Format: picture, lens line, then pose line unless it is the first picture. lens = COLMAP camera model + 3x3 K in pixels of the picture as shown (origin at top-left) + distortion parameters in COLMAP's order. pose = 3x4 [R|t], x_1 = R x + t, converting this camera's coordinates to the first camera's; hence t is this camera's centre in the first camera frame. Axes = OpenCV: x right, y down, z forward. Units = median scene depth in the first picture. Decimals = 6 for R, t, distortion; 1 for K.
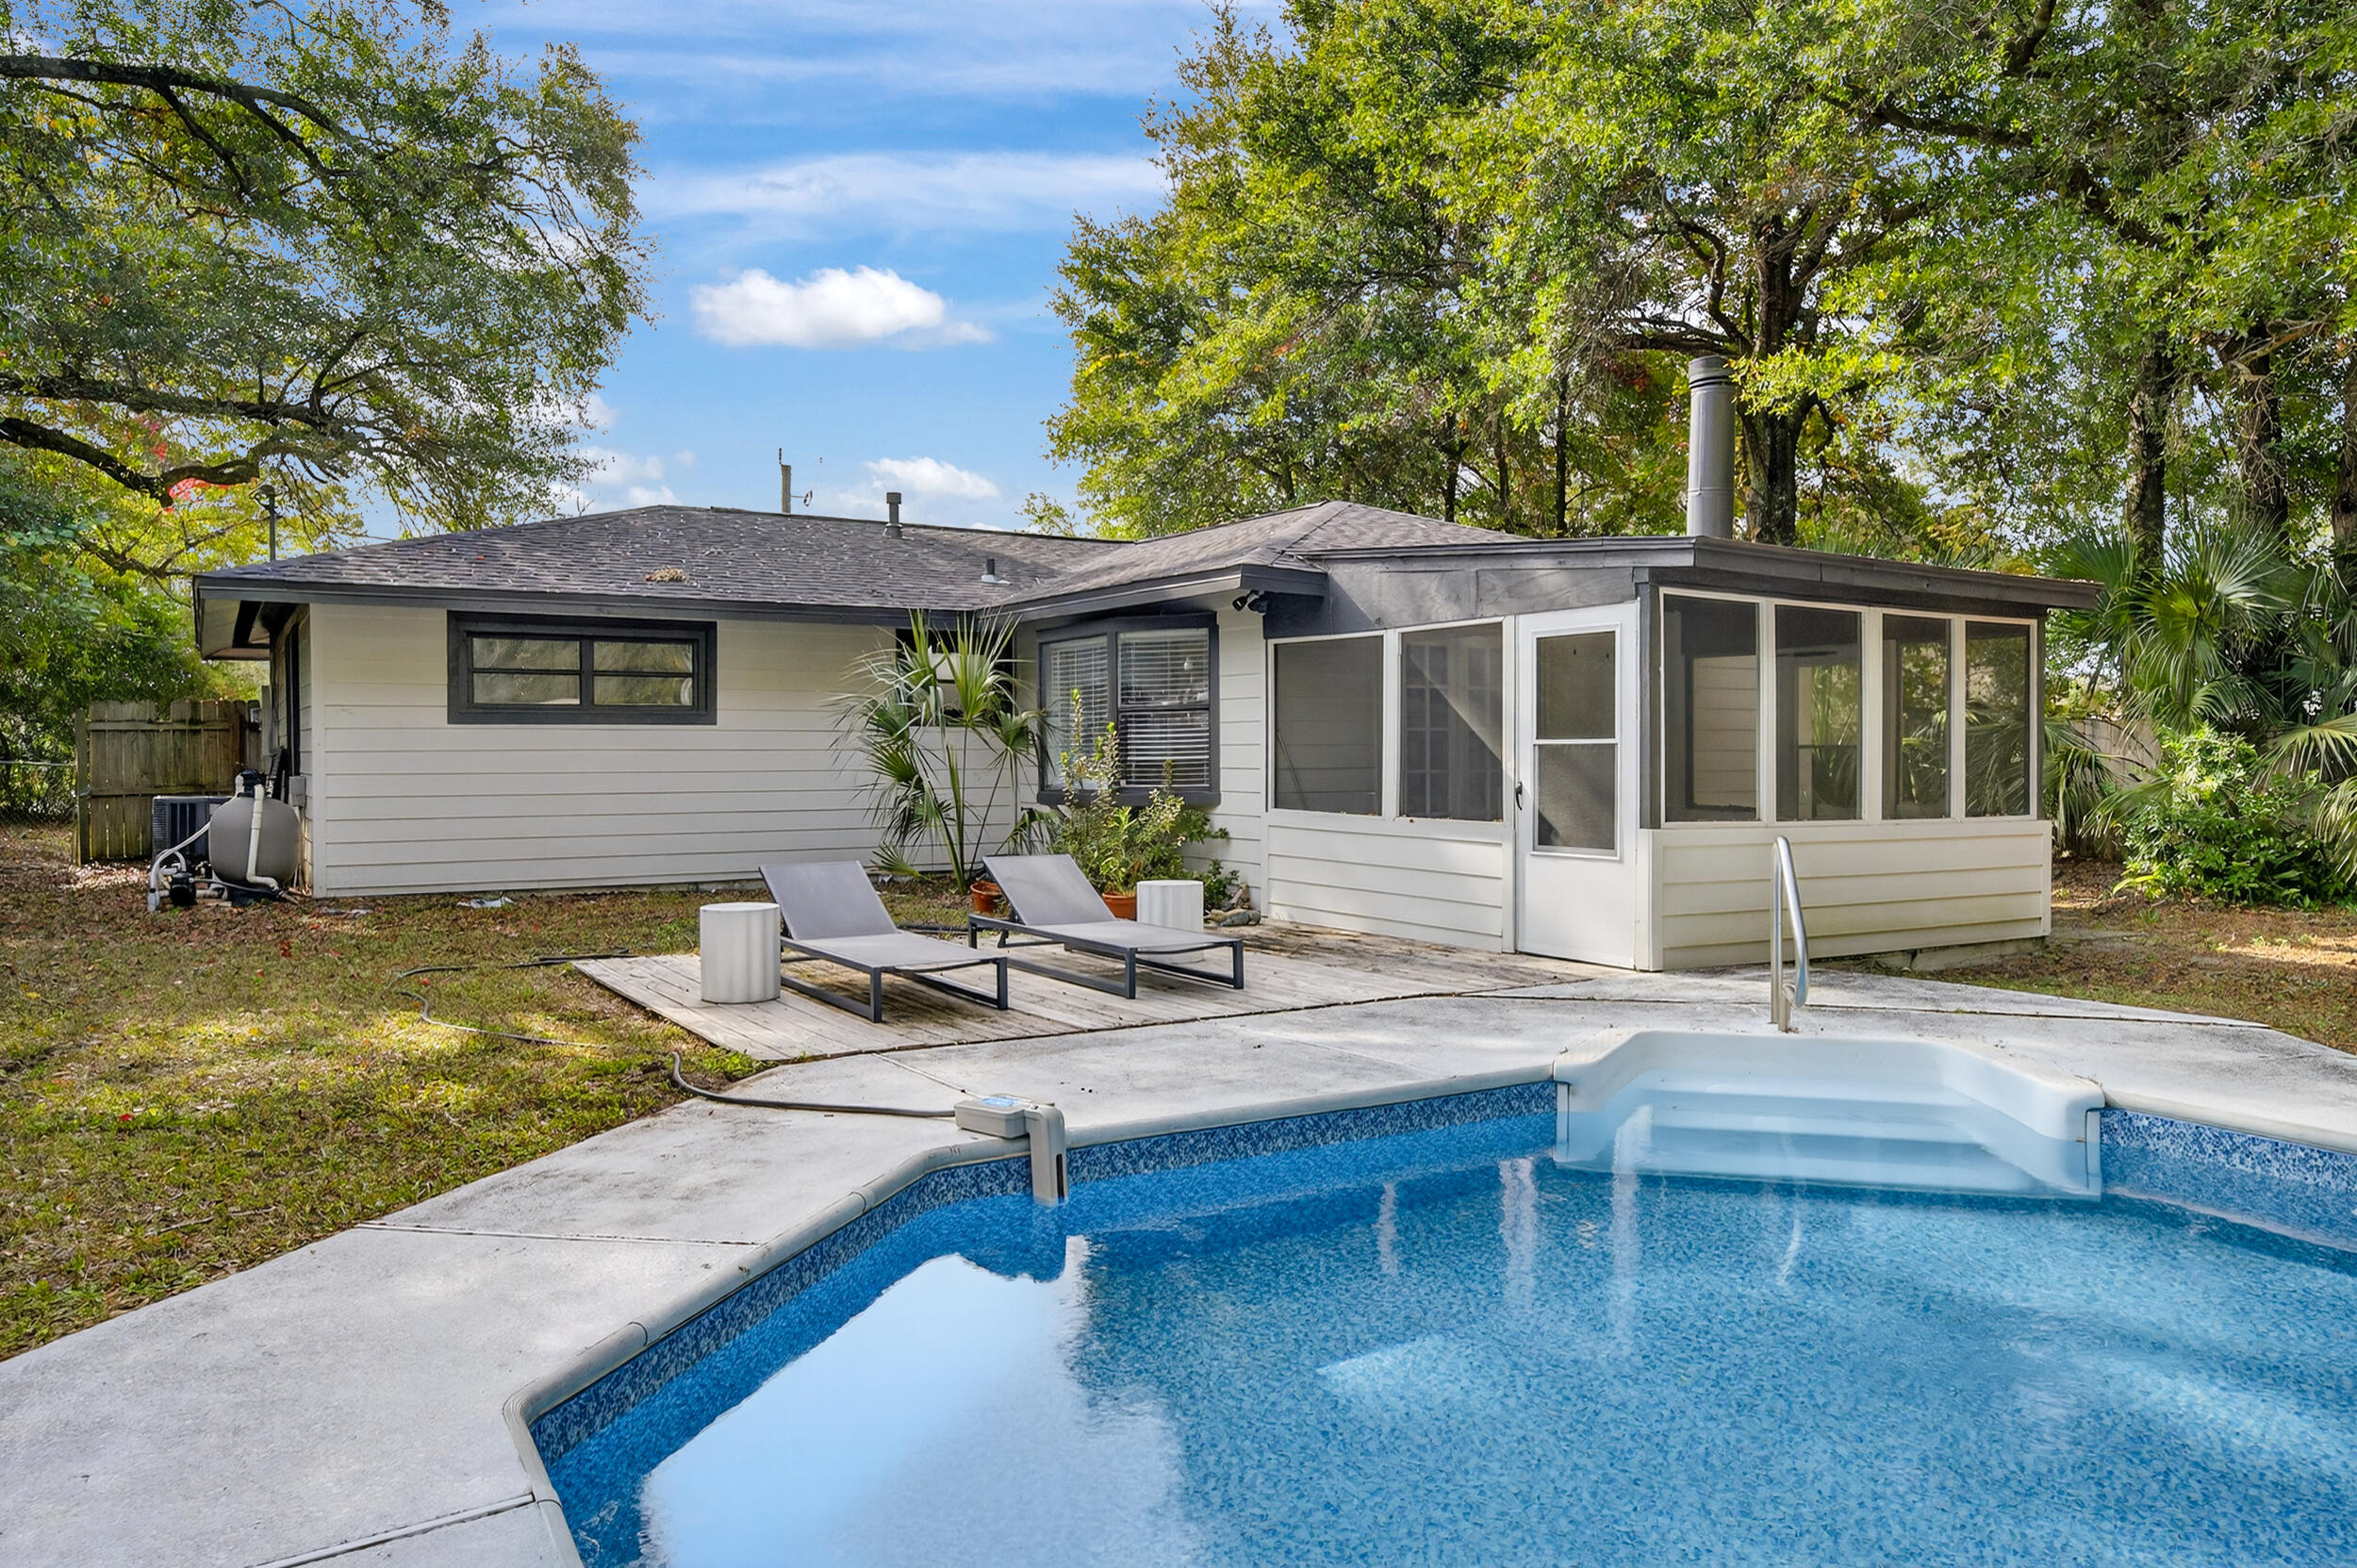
lens RADIAL K [[1554.0, 0, 1291.9], [0, 1554.0, 752.6], [0, 0, 1]] dist [-0.006755, -0.002375]
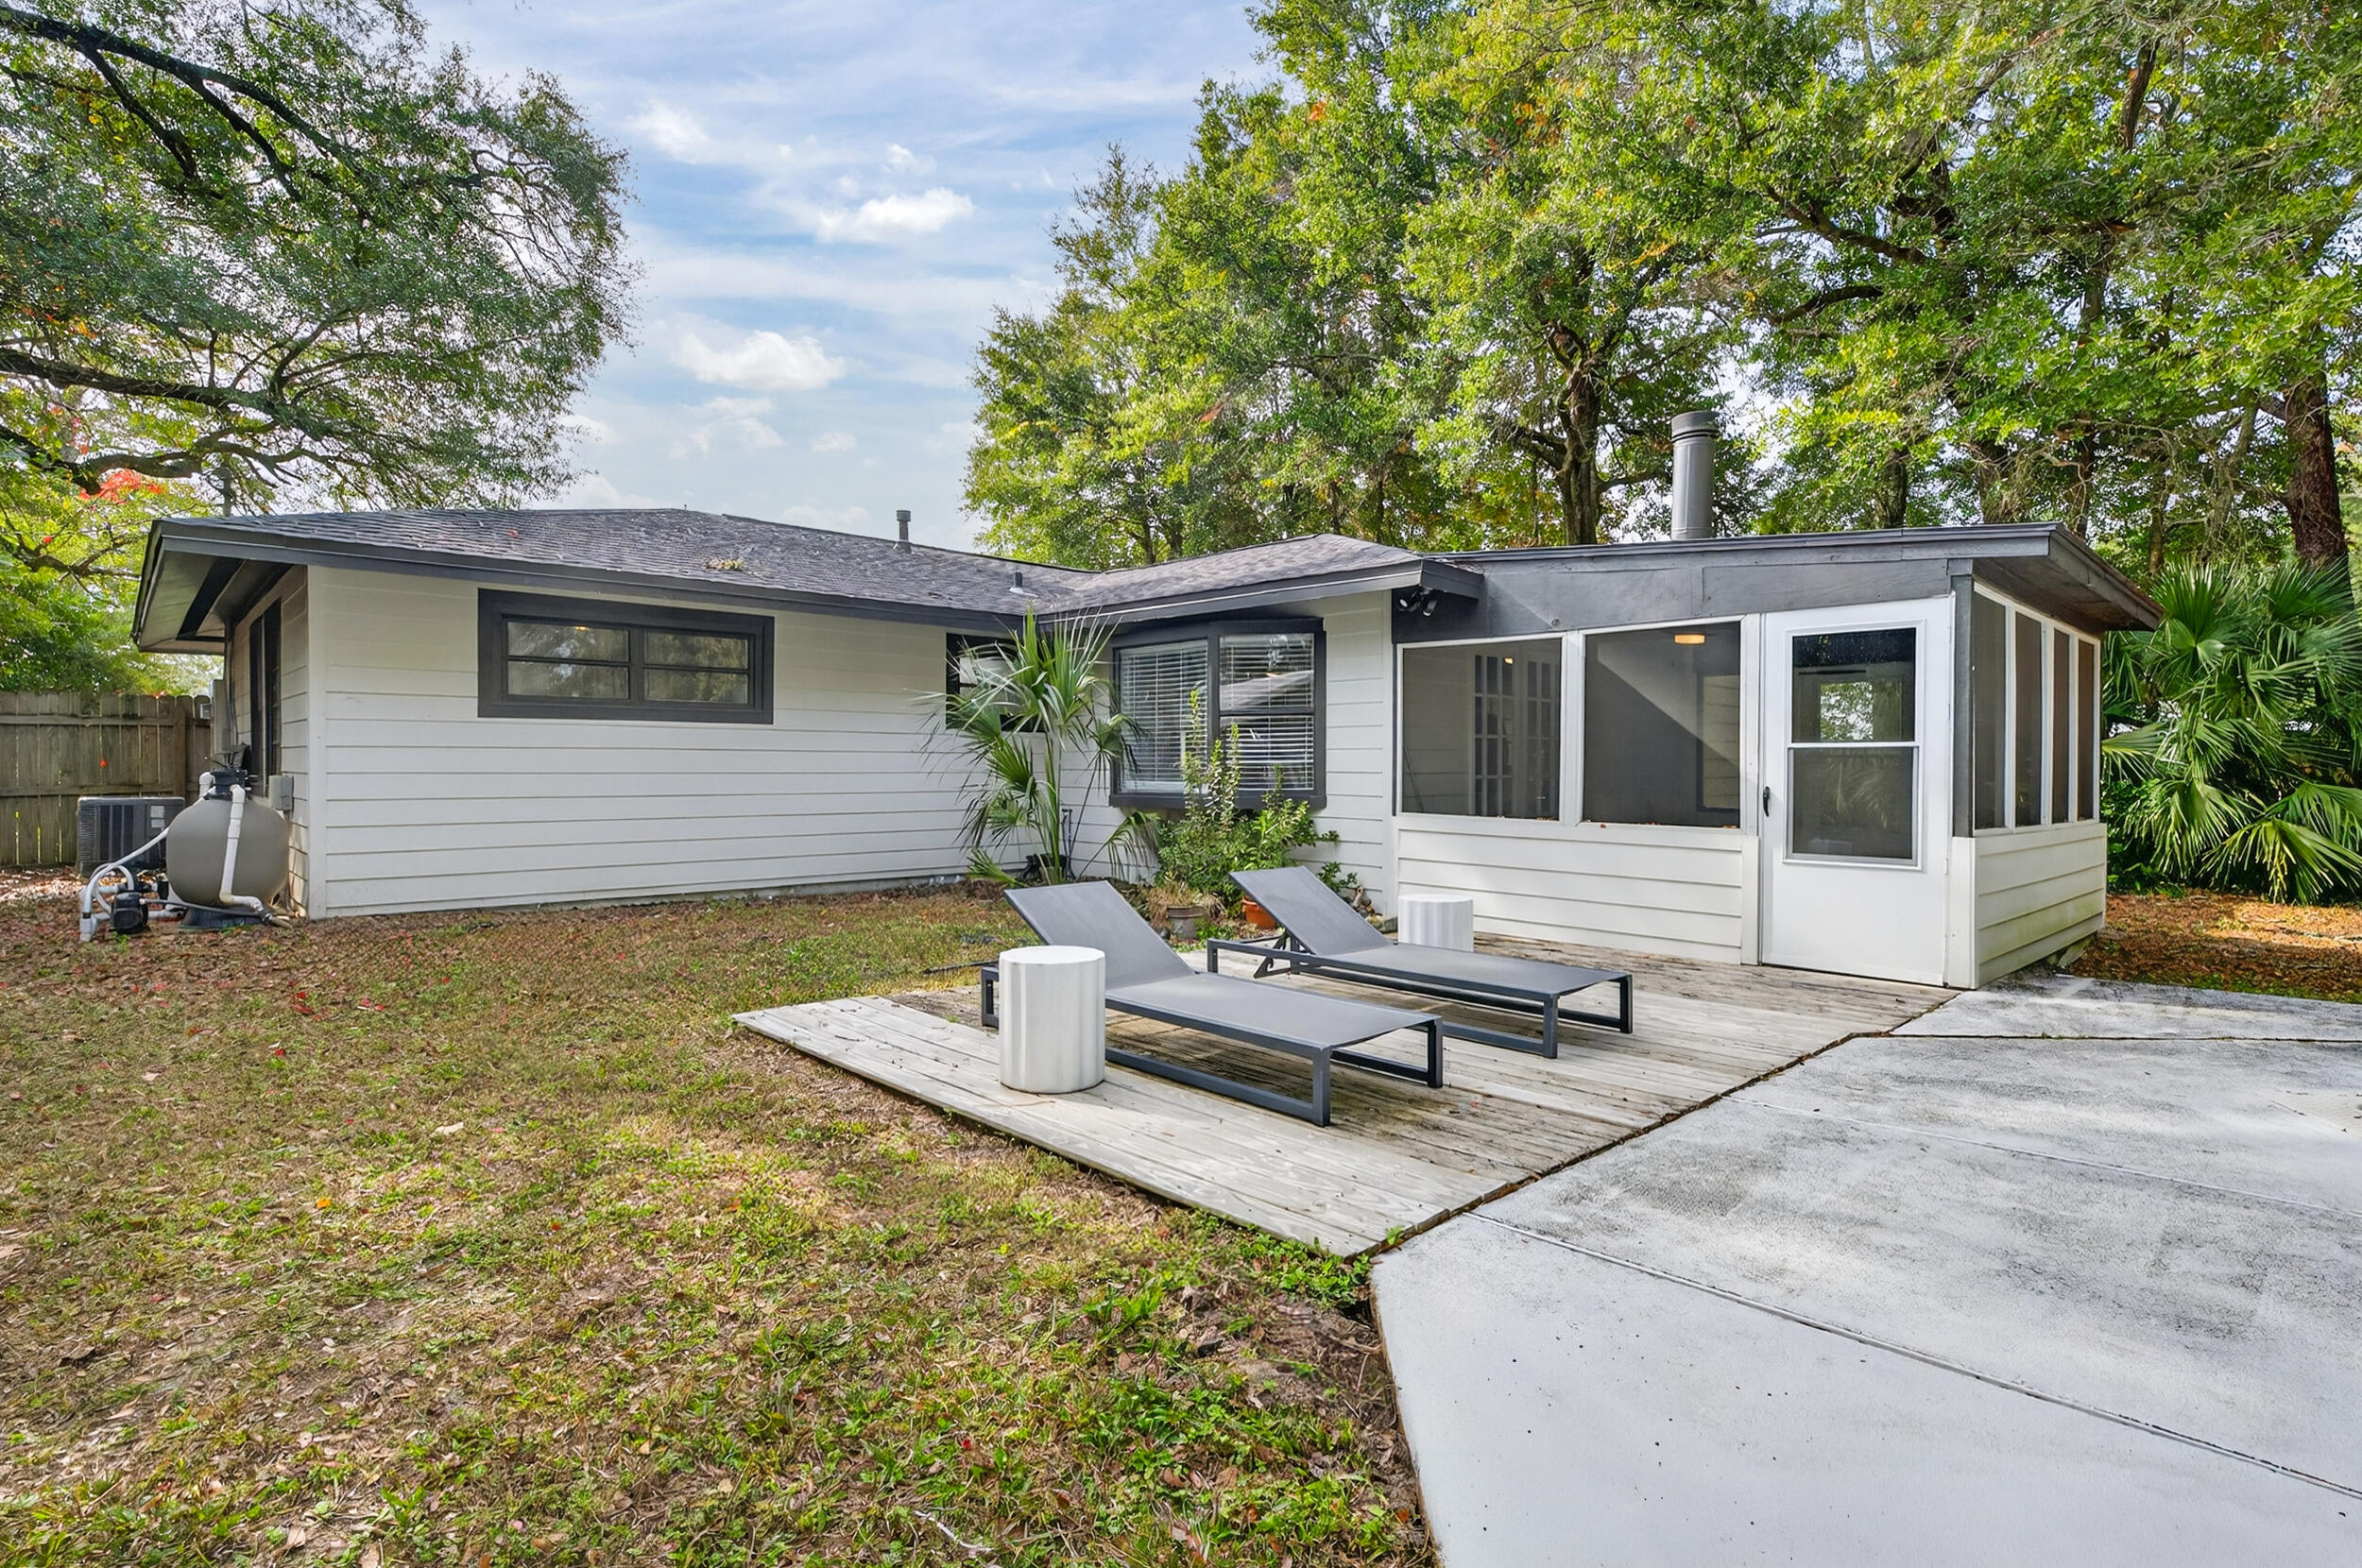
lens RADIAL K [[1215.2, 0, 1360.0], [0, 1215.2, 759.5], [0, 0, 1]] dist [0.001183, -0.000806]
pose [[0.983325, 0.007029, 0.181719, -0.158643], [-0.006659, 0.999974, -0.002646, 0.003687], [-0.181733, 0.001392, 0.983347, 0.203267]]
